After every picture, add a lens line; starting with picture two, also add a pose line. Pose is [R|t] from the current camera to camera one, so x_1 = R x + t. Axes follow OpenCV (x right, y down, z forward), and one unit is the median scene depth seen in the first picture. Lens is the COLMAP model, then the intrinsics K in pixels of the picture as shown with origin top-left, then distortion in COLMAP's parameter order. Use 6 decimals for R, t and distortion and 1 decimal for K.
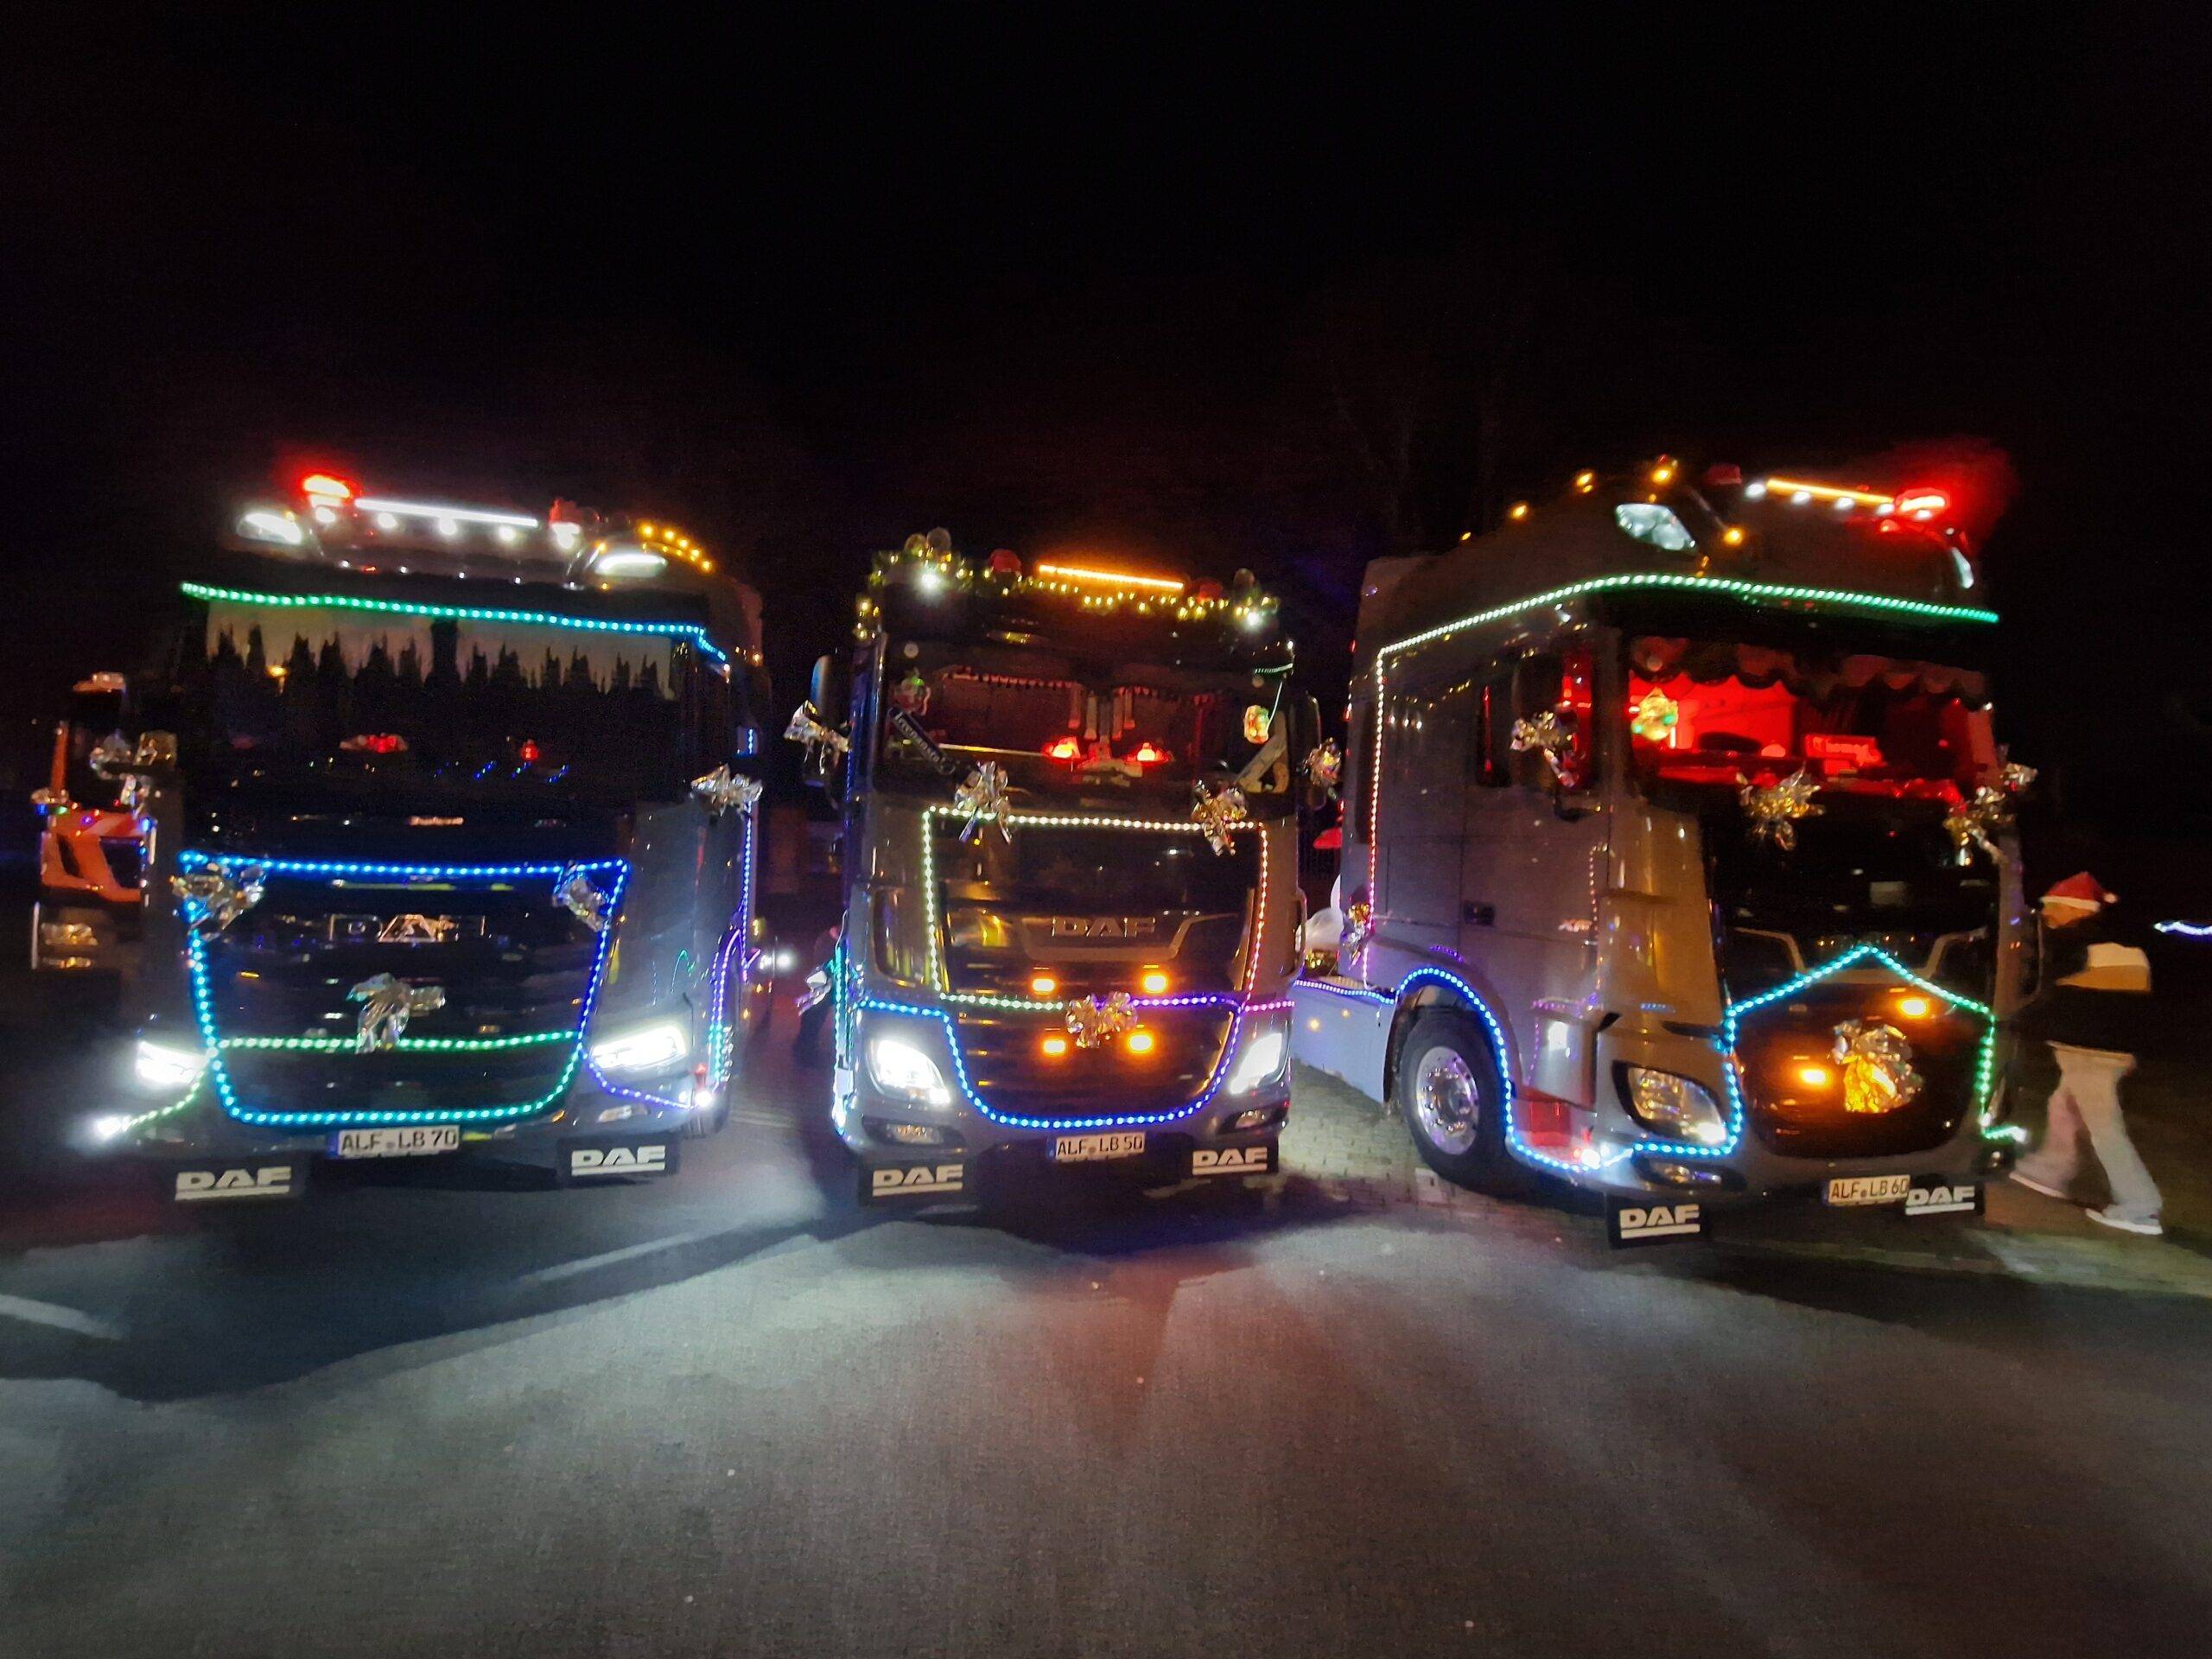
lens RADIAL K [[902.7, 0, 1103.8], [0, 902.7, 839.3], [0, 0, 1]] dist [0.001755, -0.000394]
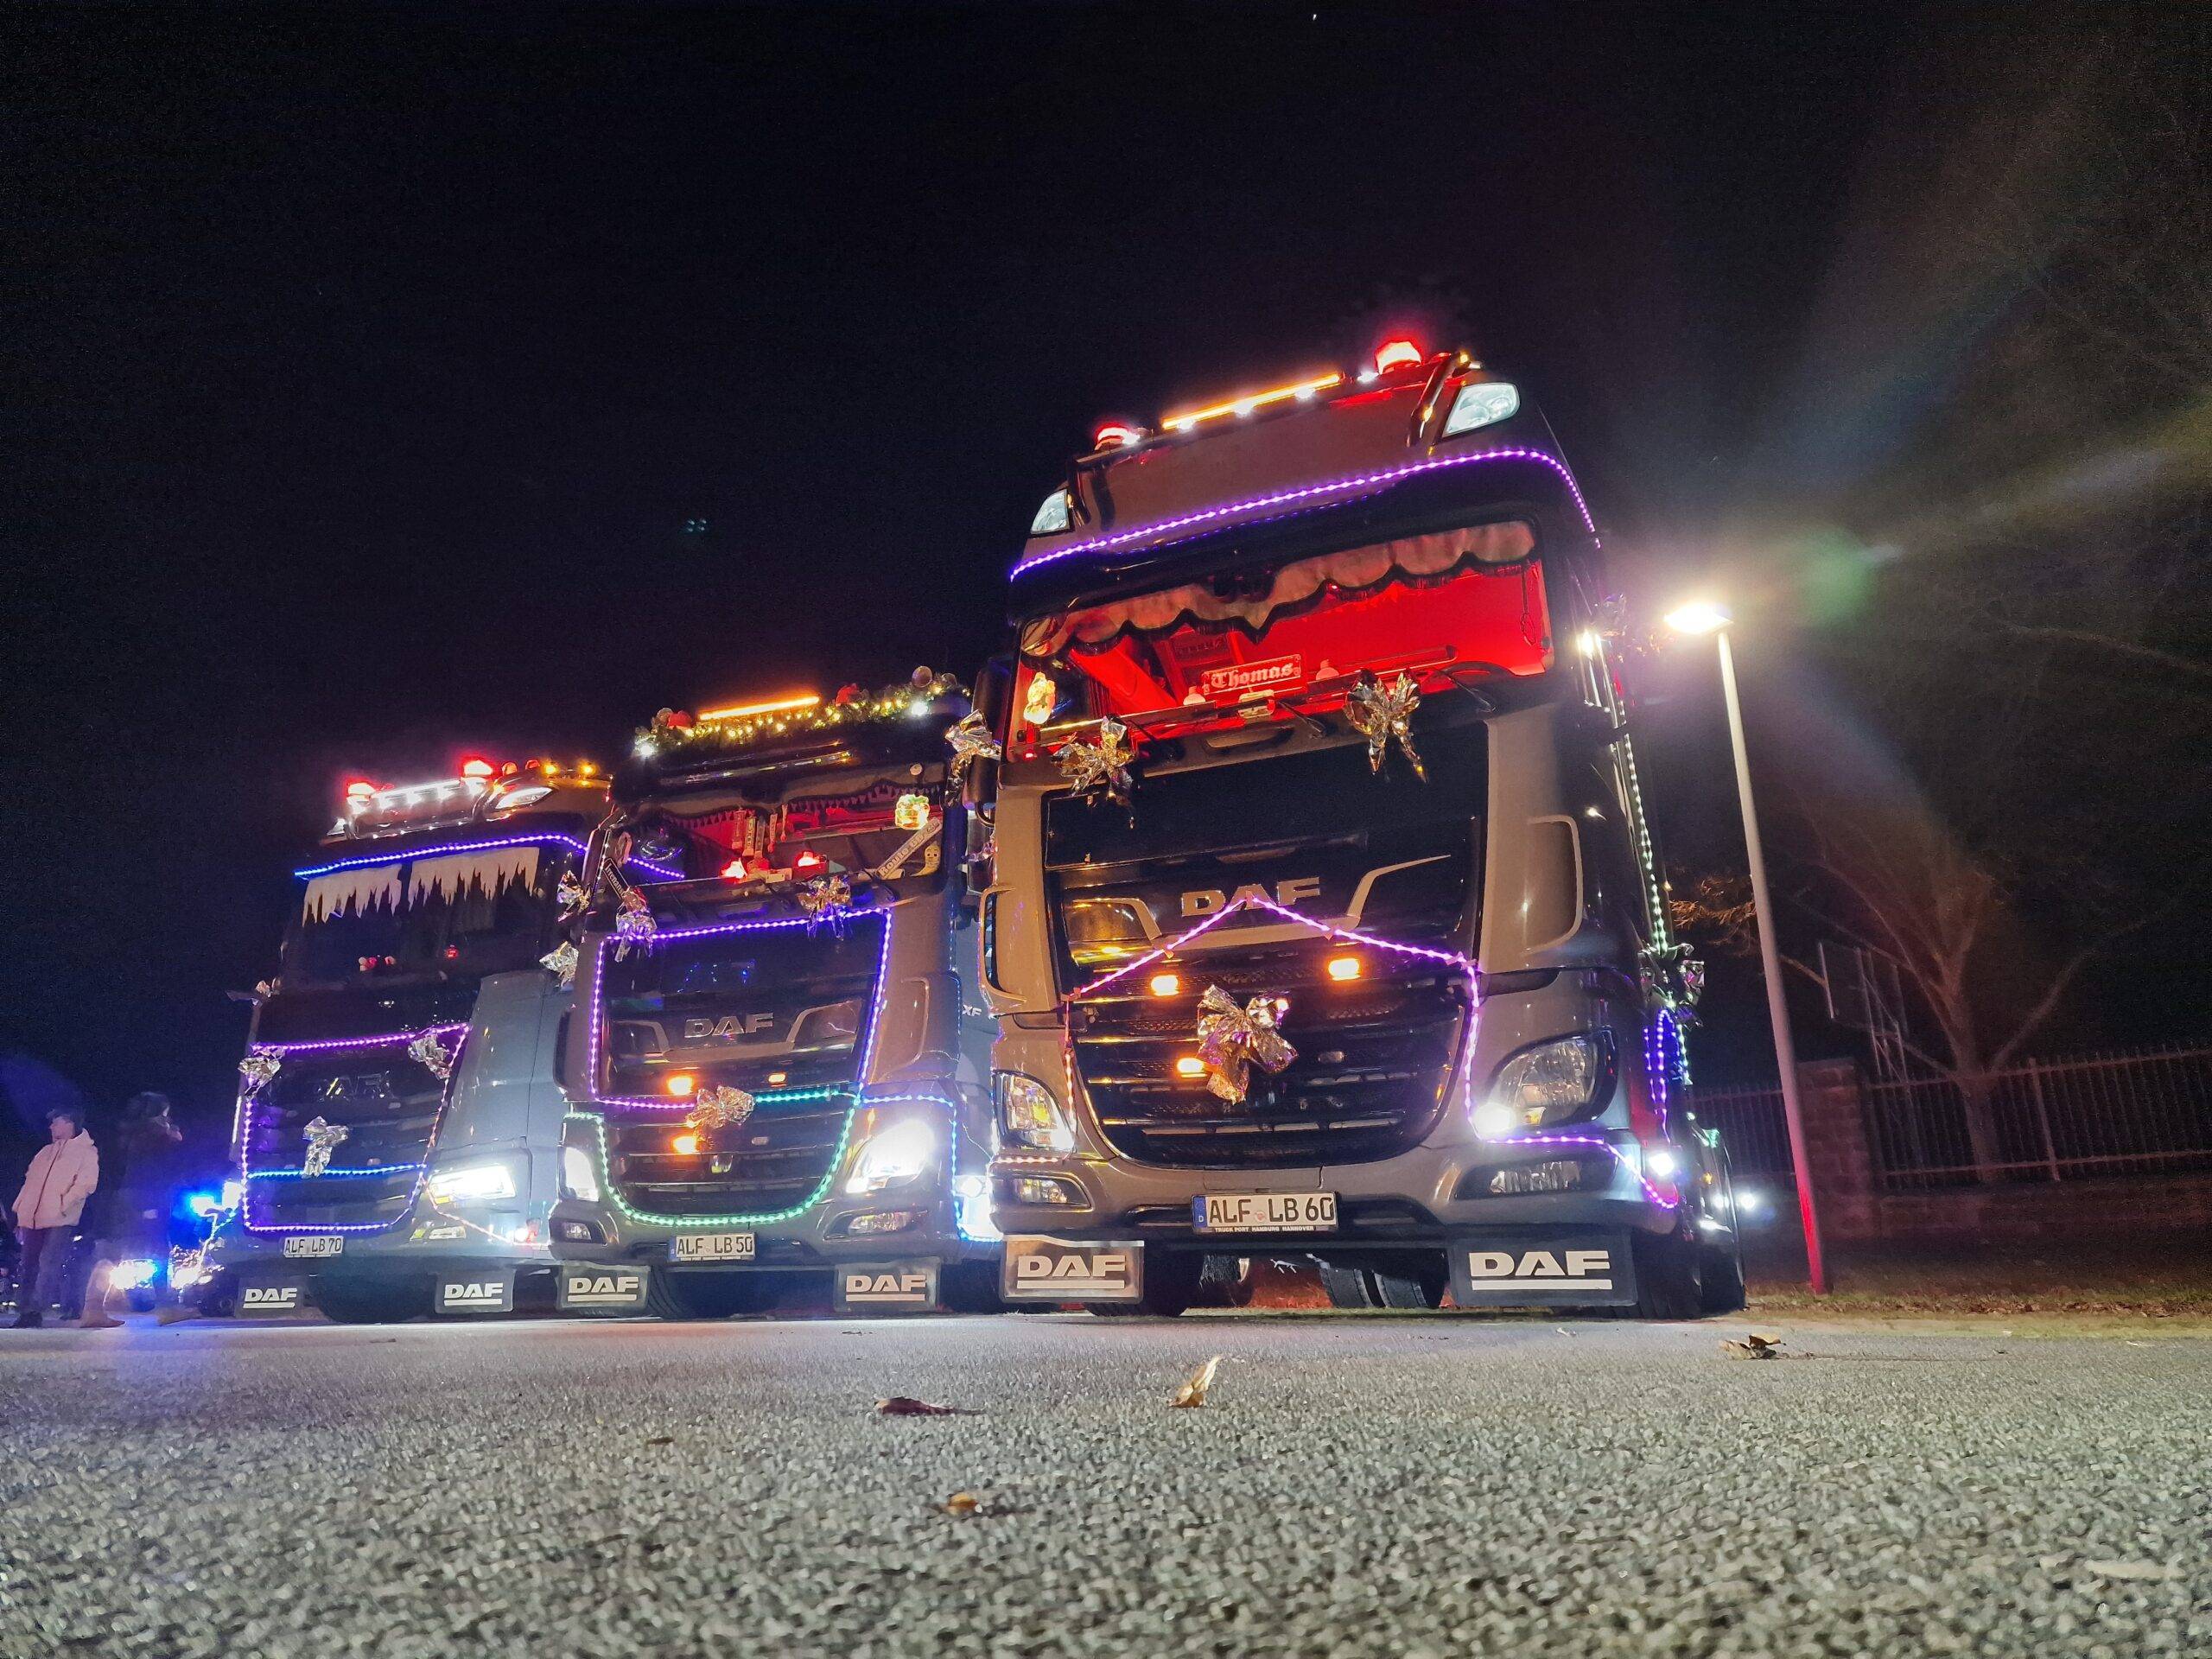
lens RADIAL K [[1473.1, 0, 1104.4], [0, 1473.1, 825.0], [0, 0, 1]] dist [0.087413, -0.077945]
pose [[0.785927, -0.213617, -0.580247, 1.398346], [0.044665, 0.955588, -0.291301, 0.398628], [0.616704, 0.203024, 0.760564, -0.076029]]
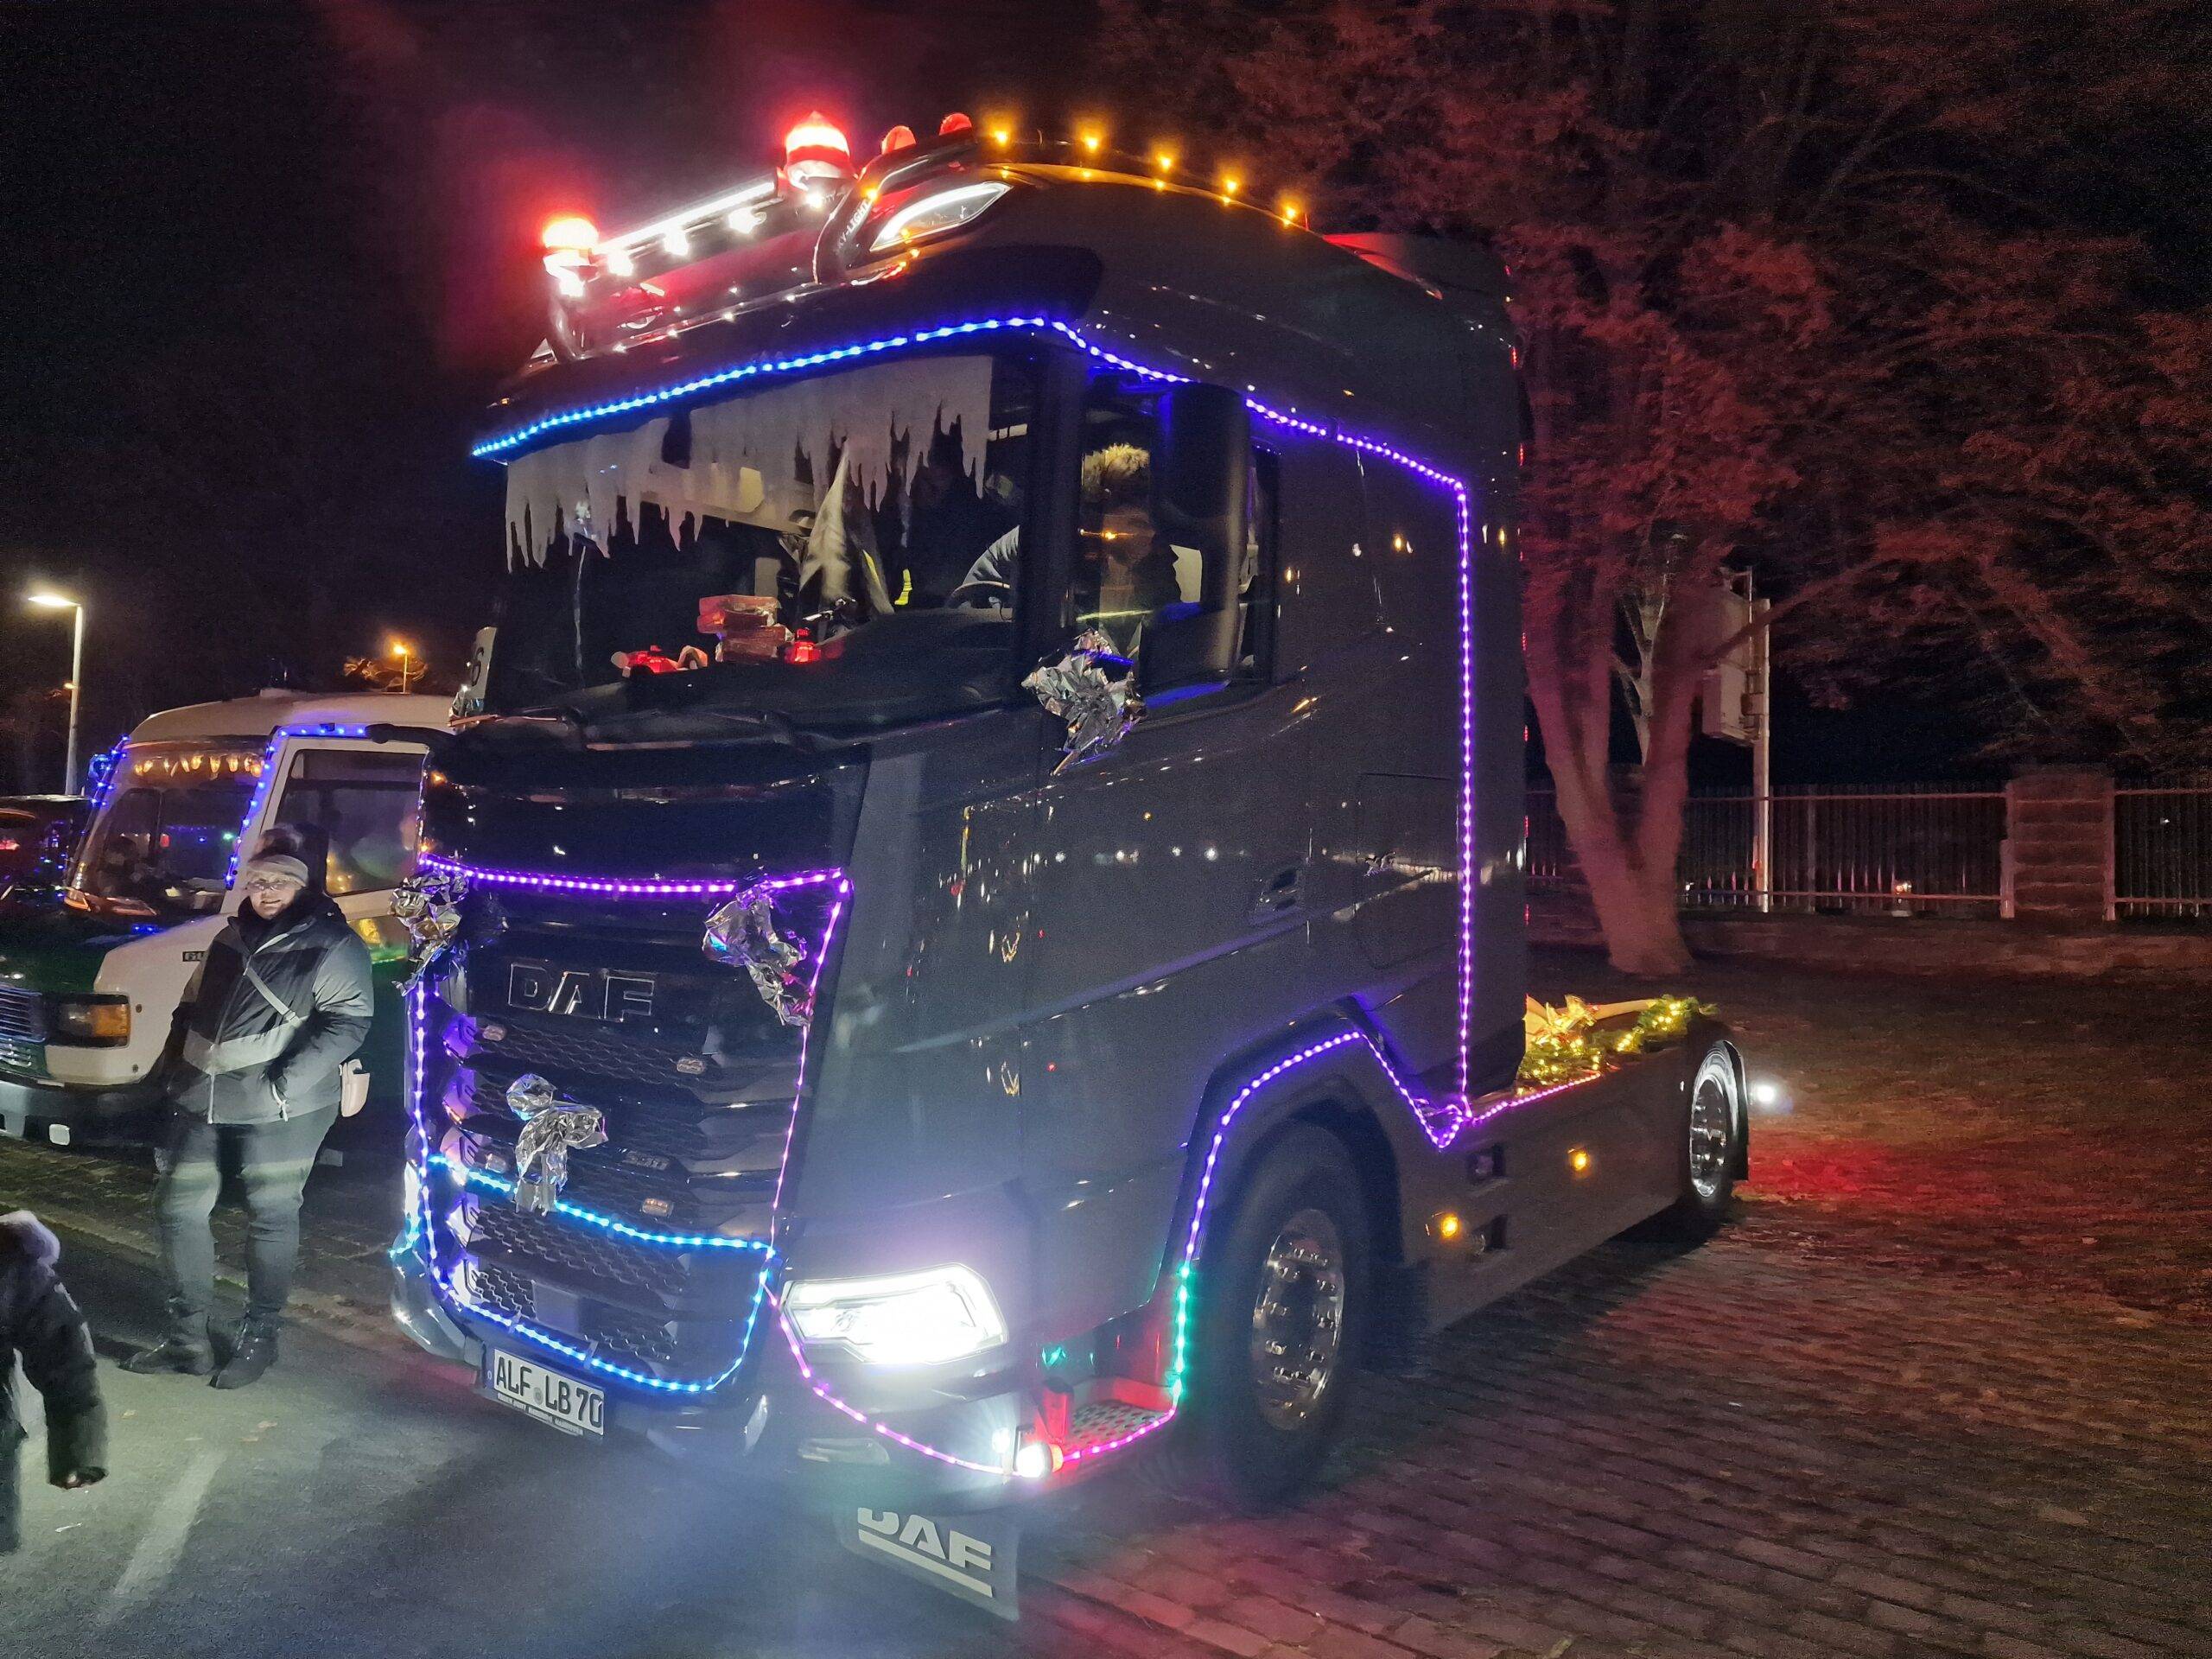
lens RADIAL K [[1491.0, 0, 1090.3], [0, 1491.0, 819.4], [0, 0, 1]] dist [0.075602, -0.065089]
pose [[0.591653, -0.025211, -0.805798, 0.128387], [0.008633, 0.999652, -0.024938, 0.018516], [0.806146, 0.007798, 0.591665, 0.661324]]
